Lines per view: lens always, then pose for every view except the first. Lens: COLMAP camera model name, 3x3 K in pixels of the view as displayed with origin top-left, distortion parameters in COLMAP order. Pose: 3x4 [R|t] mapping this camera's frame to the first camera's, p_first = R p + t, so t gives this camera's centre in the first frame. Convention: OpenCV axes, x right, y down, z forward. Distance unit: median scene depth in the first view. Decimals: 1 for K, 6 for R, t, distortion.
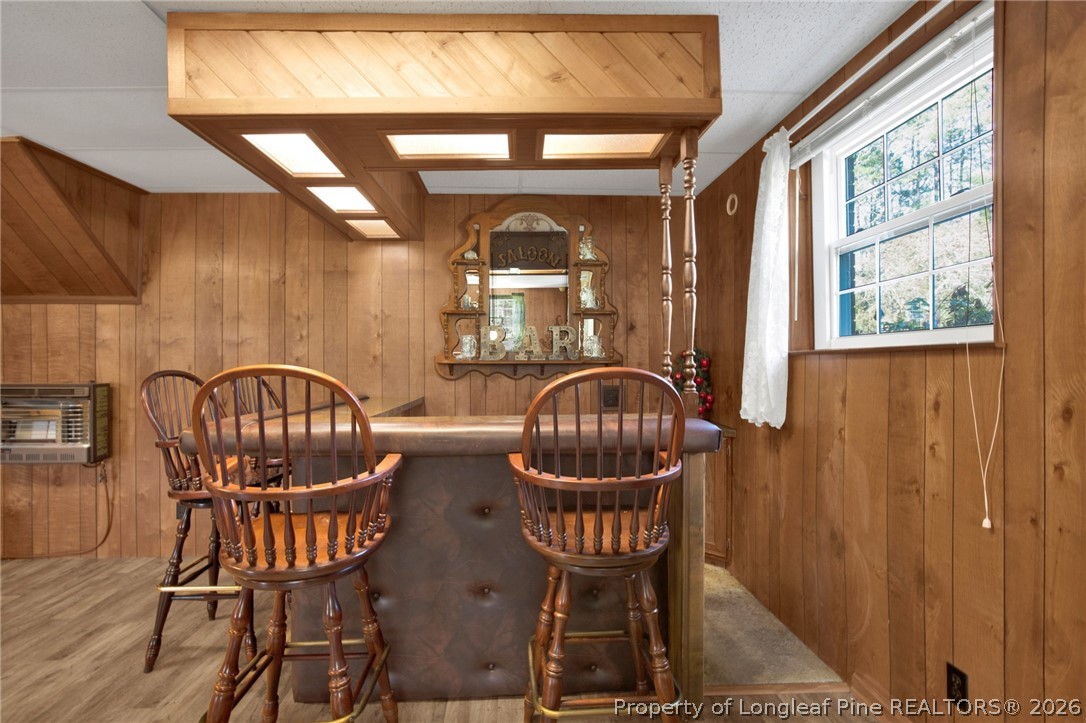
lens RADIAL K [[500.2, 0, 543.0], [0, 500.2, 361.5], [0, 0, 1]] dist [-0.011611, -0.000006]
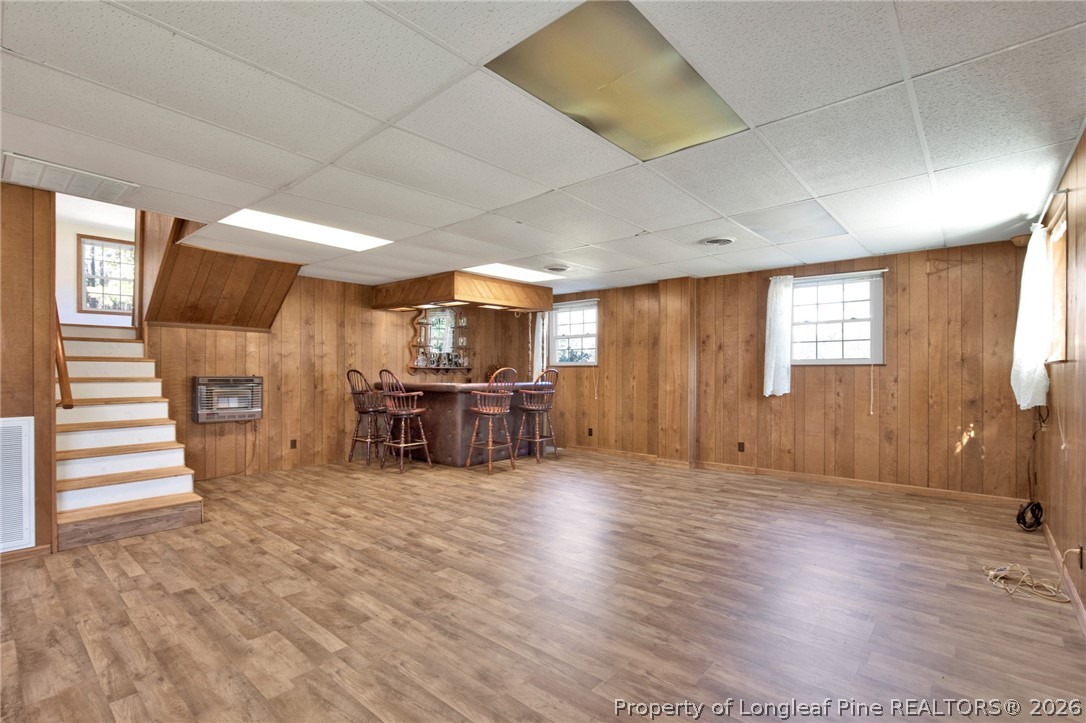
lens RADIAL K [[500.2, 0, 543.0], [0, 500.2, 361.5], [0, 0, 1]] dist [-0.011611, -0.000006]
pose [[0.697363, 0.021974, 0.716381, -1.442203], [-0.008615, 0.999715, -0.022278, 0.021060], [-0.716666, 0.009364, 0.697353, -1.011510]]
